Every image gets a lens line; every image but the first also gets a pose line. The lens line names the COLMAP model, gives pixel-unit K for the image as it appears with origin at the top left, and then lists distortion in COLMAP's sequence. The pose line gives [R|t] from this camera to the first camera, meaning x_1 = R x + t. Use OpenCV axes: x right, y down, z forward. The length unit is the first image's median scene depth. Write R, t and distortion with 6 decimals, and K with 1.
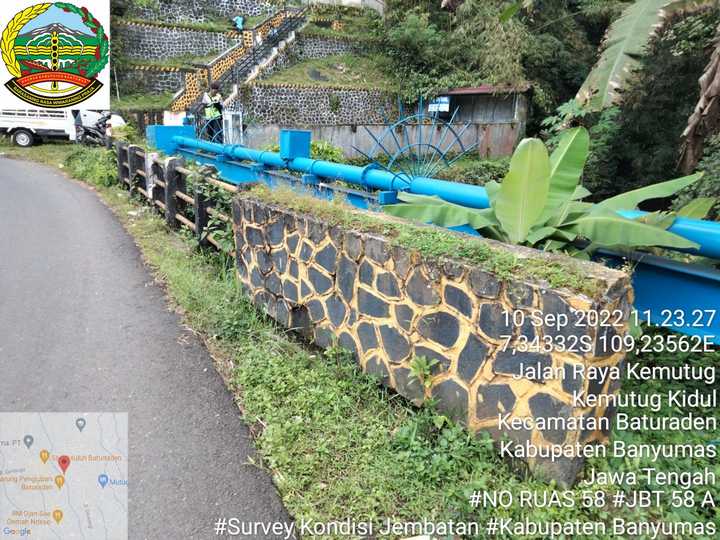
lens RADIAL K [[548.6, 0, 356.0], [0, 548.6, 273.0], [0, 0, 1]] dist [0.060350, -0.015541]
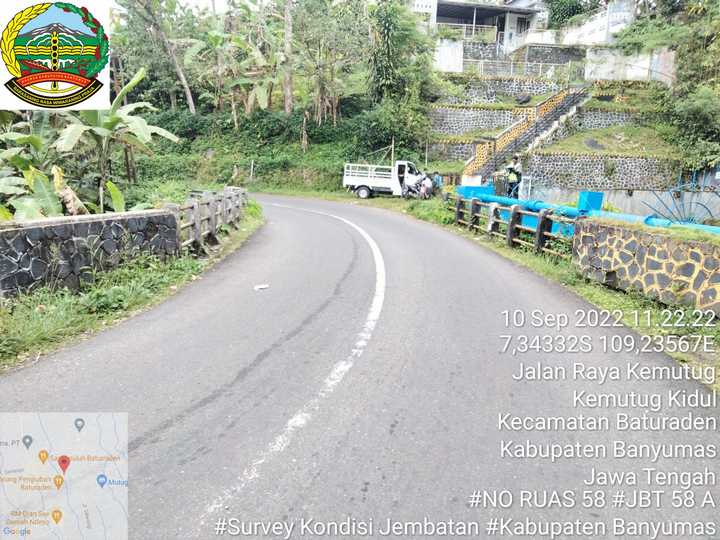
lens RADIAL K [[548.6, 0, 360.0], [0, 548.6, 265.0], [0, 0, 1]] dist [0.060350, -0.015541]
pose [[0.904054, 0.095051, -0.416716, -0.017436], [-0.144386, 0.985561, -0.088439, 0.070242], [0.402293, 0.140122, 0.904724, -0.254306]]
